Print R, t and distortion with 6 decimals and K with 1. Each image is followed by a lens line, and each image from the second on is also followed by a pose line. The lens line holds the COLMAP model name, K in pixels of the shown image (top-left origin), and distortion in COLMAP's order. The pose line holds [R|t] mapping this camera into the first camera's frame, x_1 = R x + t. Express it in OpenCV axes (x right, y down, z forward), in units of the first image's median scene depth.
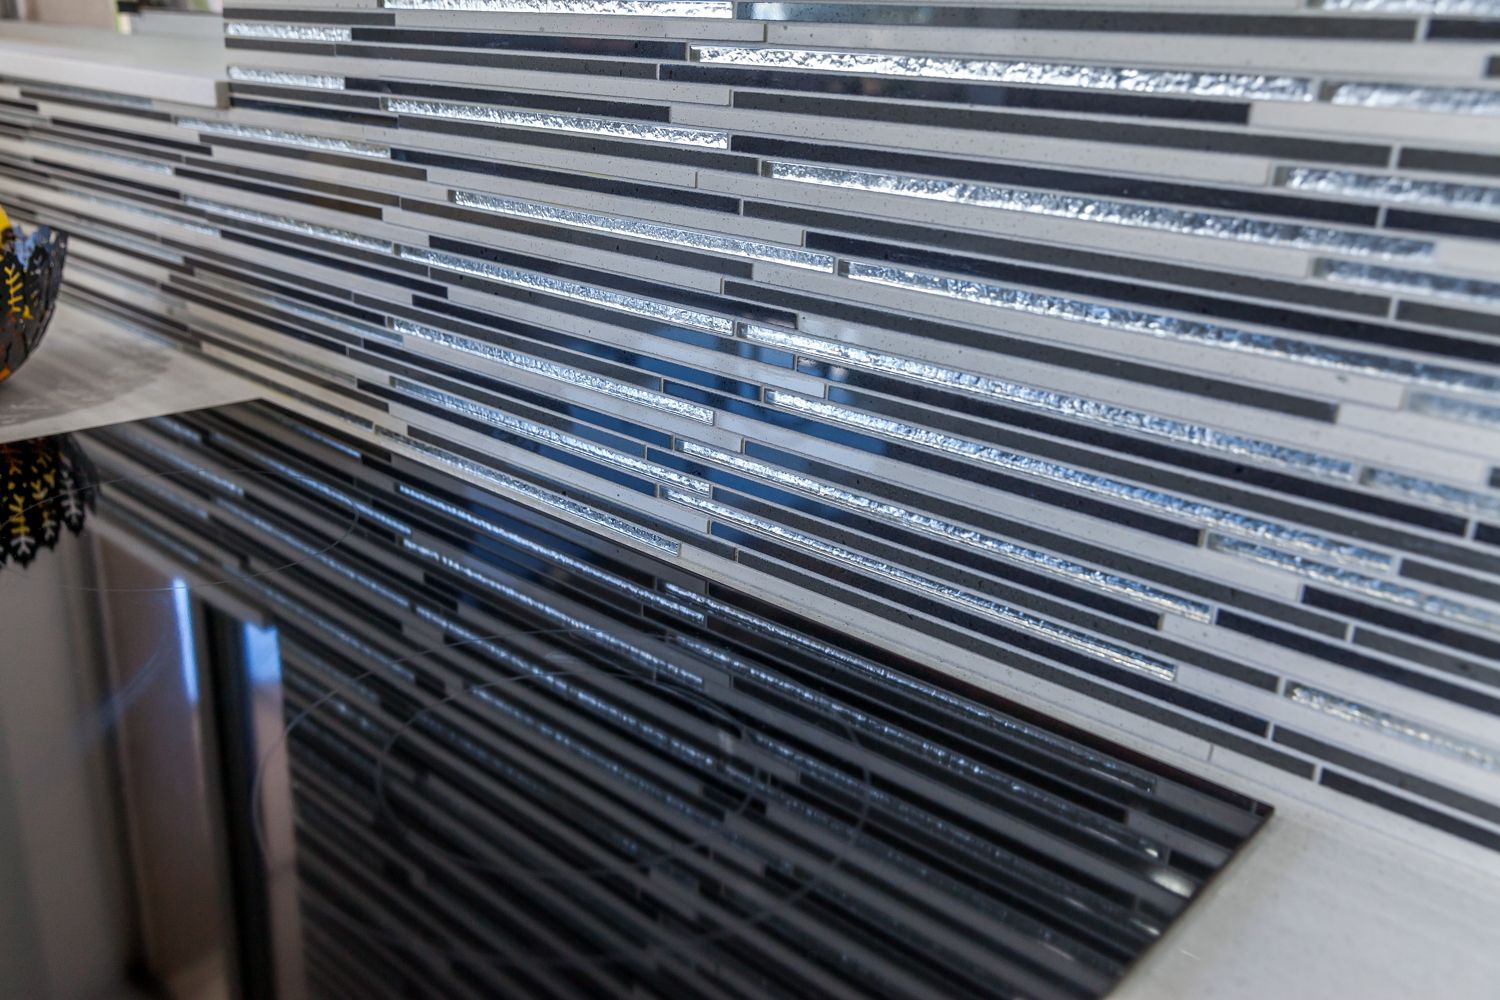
lens RADIAL K [[1266.0, 0, 749.9], [0, 1266.0, 498.8], [0, 0, 1]] dist [-0.010304, 0.022045]
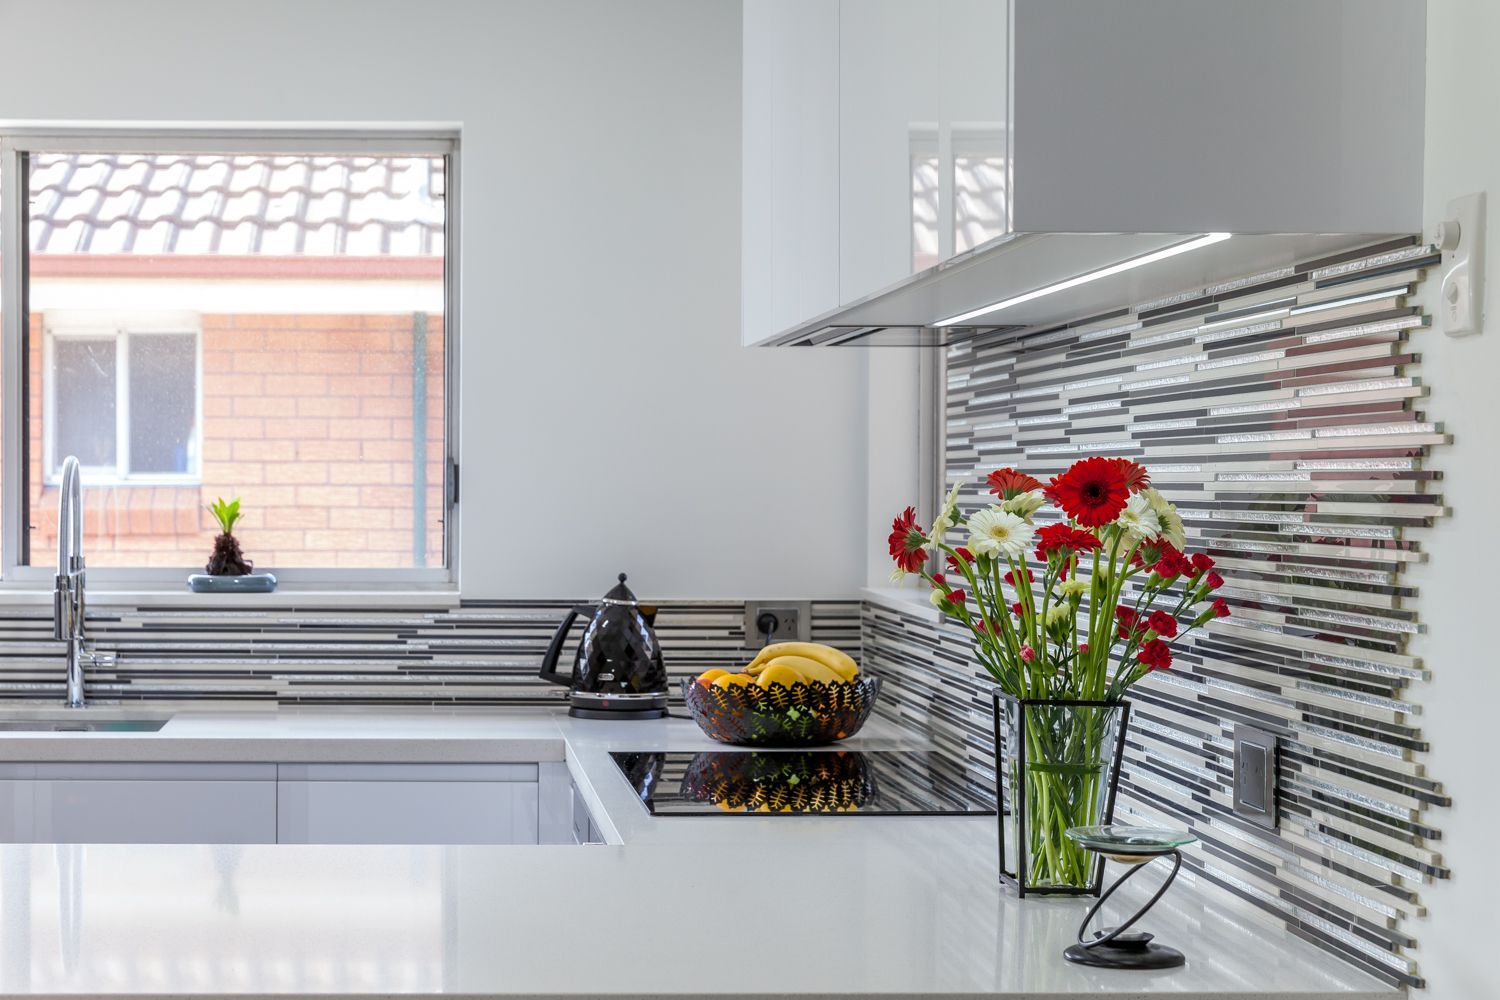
lens RADIAL K [[2562.5, 0, 505.6], [0, 2562.5, 565.9], [0, 0, 1]] dist [0.004197, 0.000000]
pose [[0.685768, -0.020698, -0.727526, 3.120179], [-0.217778, 0.947963, -0.232248, 1.080193], [0.694475, 0.317707, 0.645575, -3.304998]]
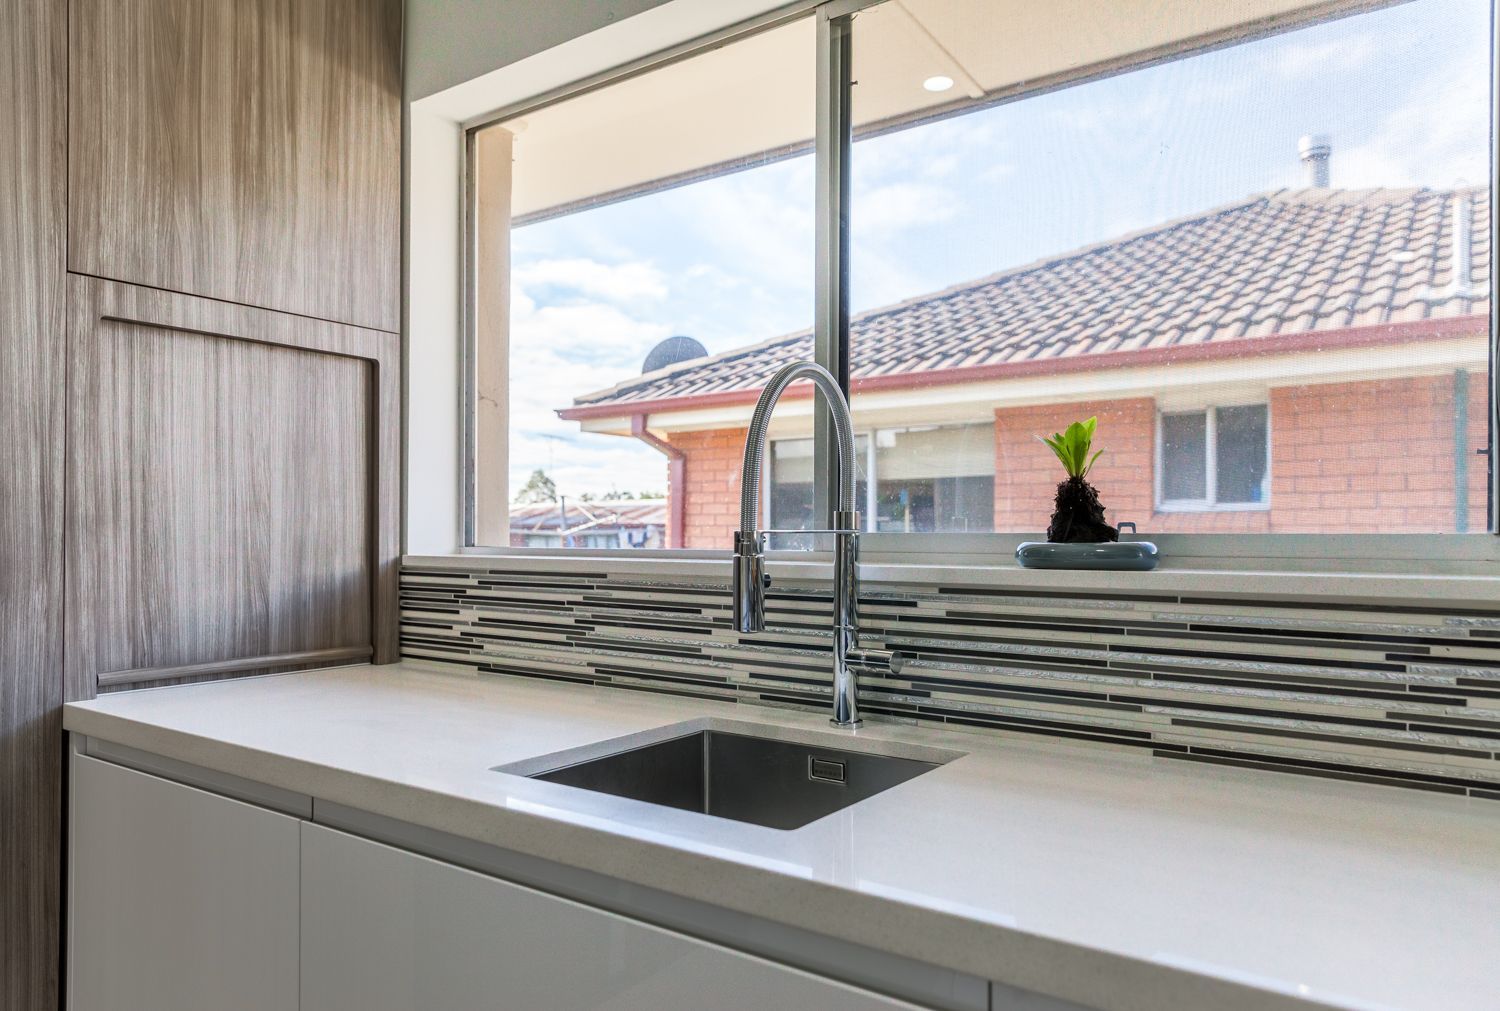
lens RADIAL K [[1010.8, 0, 745.7], [0, 1010.8, 525.0], [0, 0, 1]] dist [0.013626, -0.007739]
pose [[0.104126, -0.059145, -0.992804, -0.854038], [-0.335173, 0.937750, -0.091019, -0.048469], [0.936385, 0.342239, 0.077820, 0.066059]]
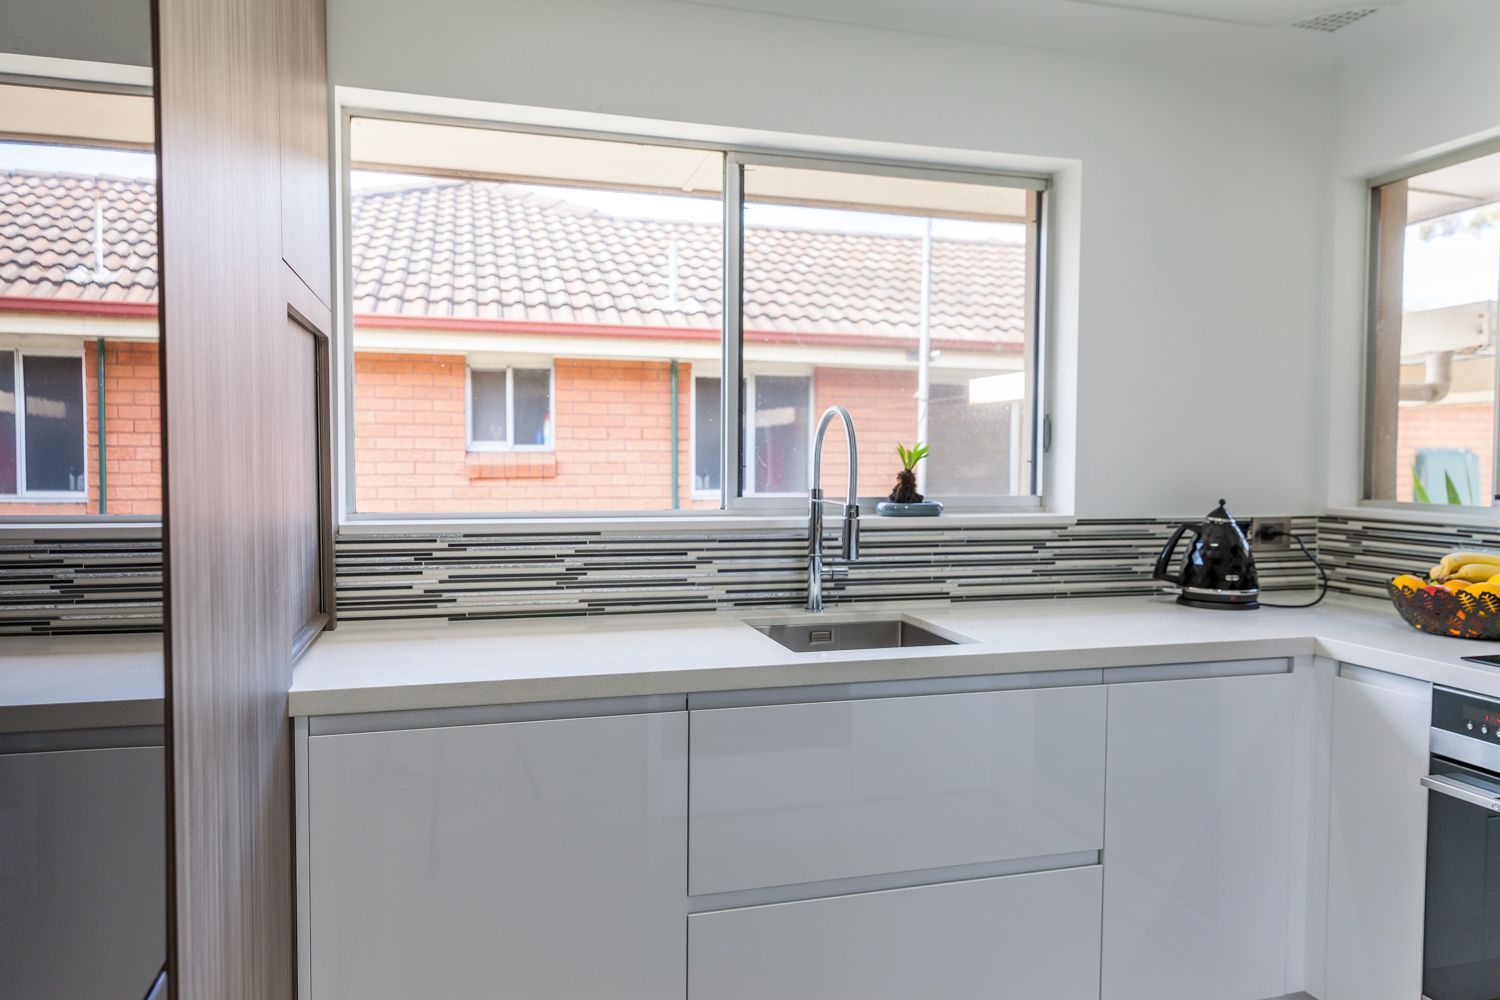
lens RADIAL K [[990.2, 0, 746.8], [0, 990.2, 501.1], [0, 0, 1]] dist [0.009540, -0.002123]
pose [[0.842197, -0.021835, -0.538728, -1.188148], [-0.147700, 0.951615, -0.269470, 0.652440], [0.518545, 0.306517, 0.798222, -2.364730]]
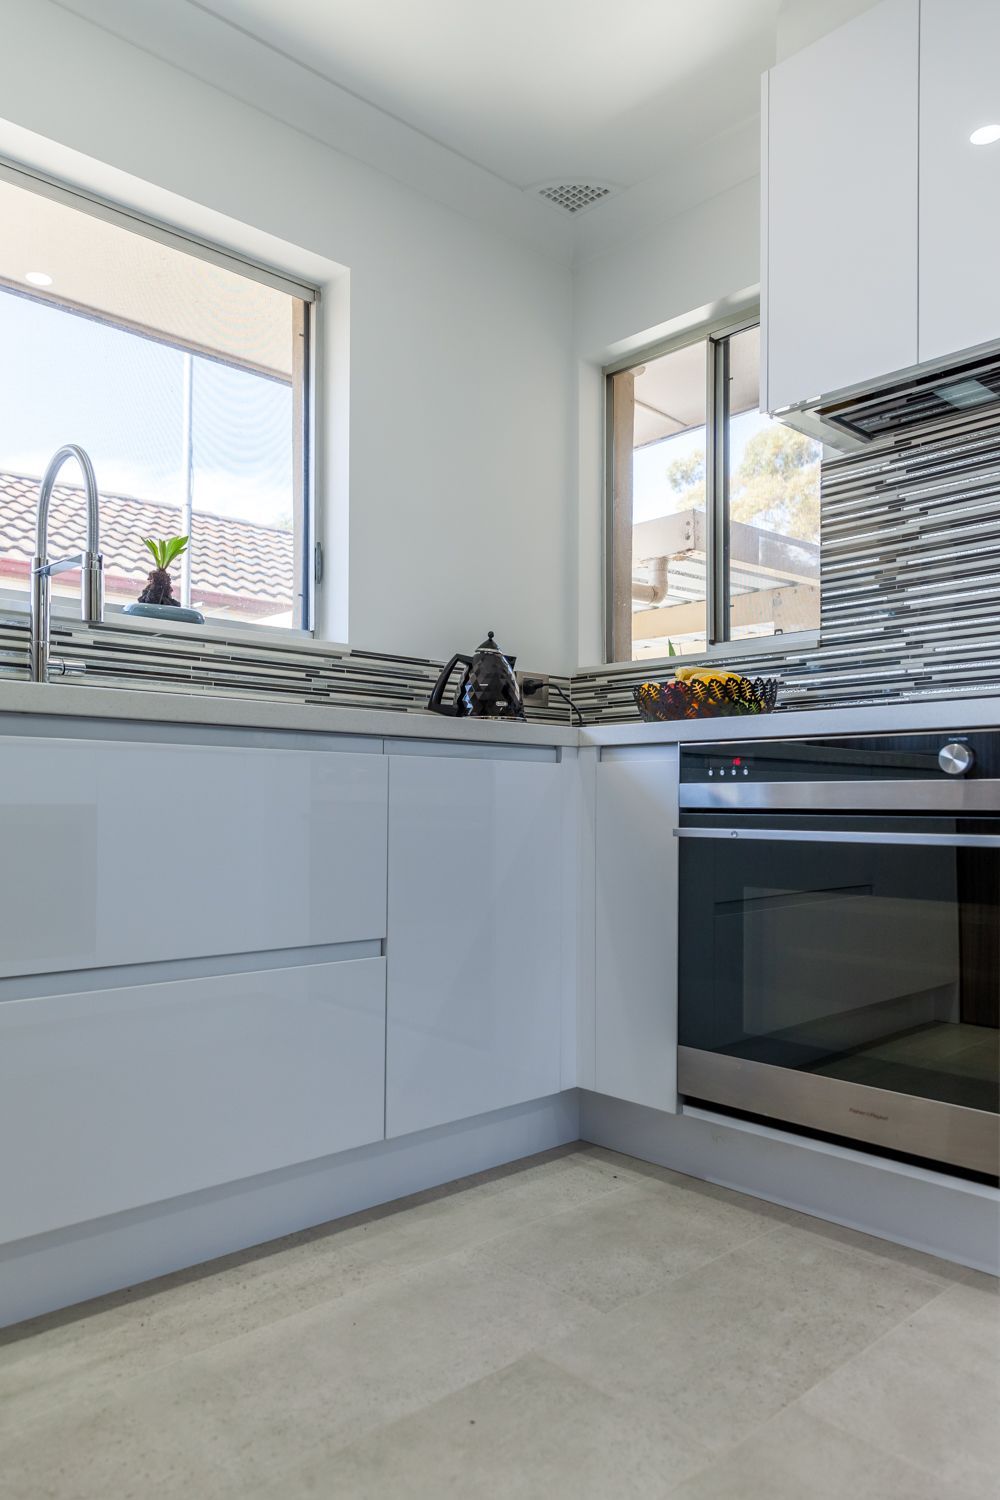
lens RADIAL K [[1025.8, 0, 496.2], [0, 1025.8, 802.3], [0, 0, 1]] dist [0.006810, -0.007866]
pose [[0.994387, -0.043934, -0.096251, -1.326032], [0.008380, 0.939558, -0.342288, 1.254660], [0.105472, 0.339560, 0.934652, -1.842655]]
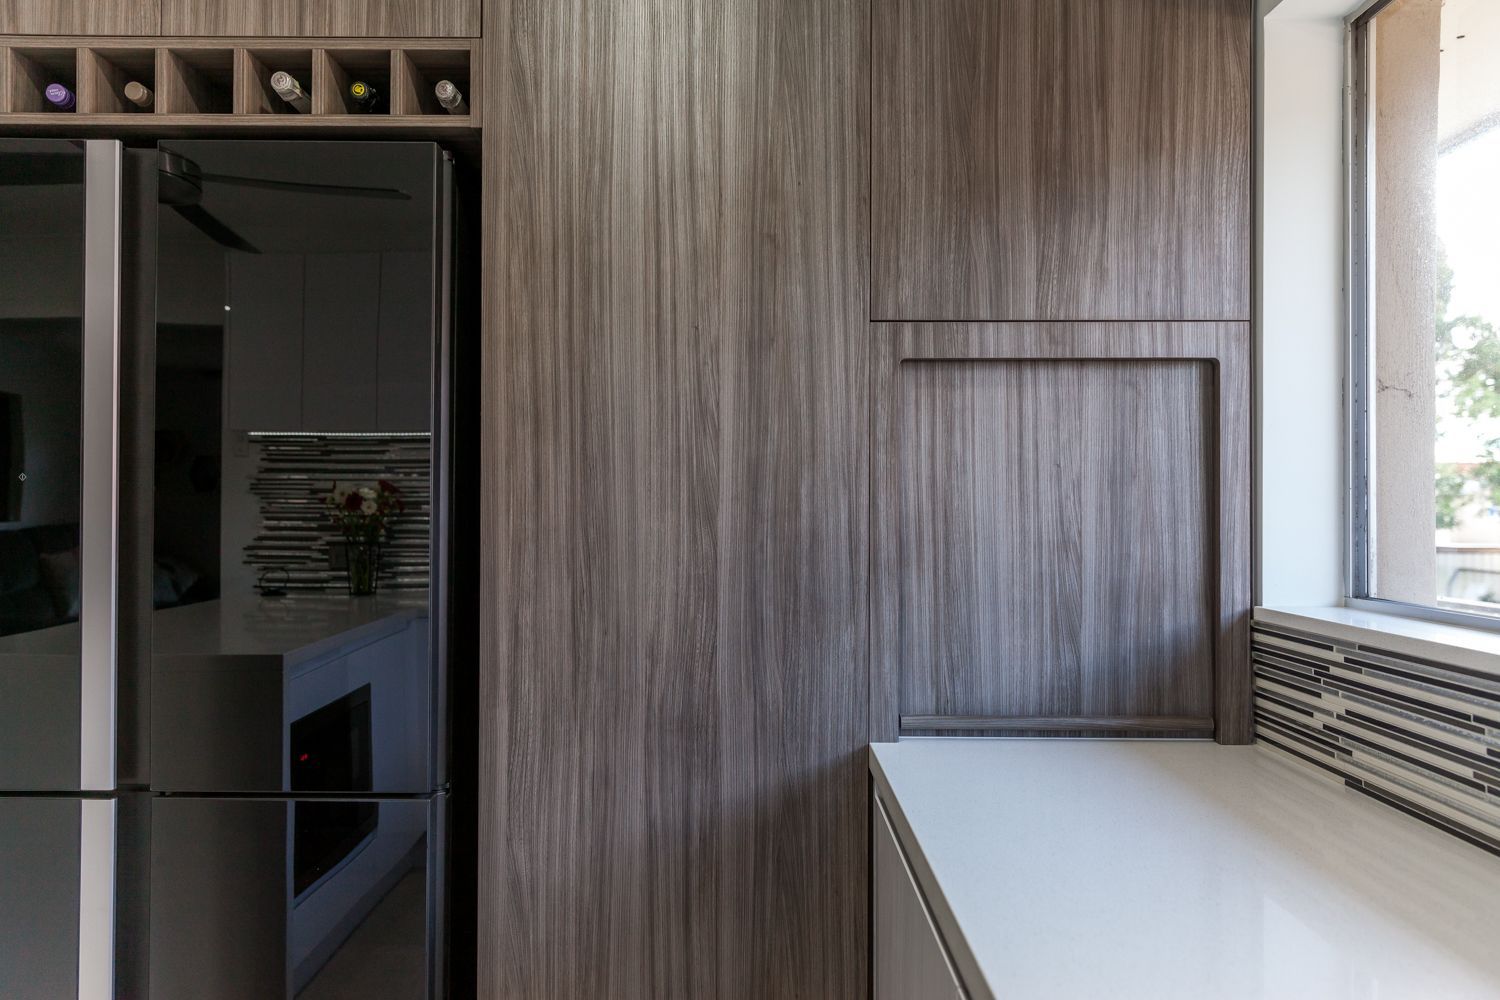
lens RADIAL K [[990.2, 0, 746.4], [0, 990.2, 501.4], [0, 0, 1]] dist [0.009540, -0.002123]
pose [[-0.754525, -0.058423, -0.653665, -1.542609], [-0.260930, 0.940624, 0.217121, -0.302791], [0.602169, 0.334384, -0.724969, 0.237658]]
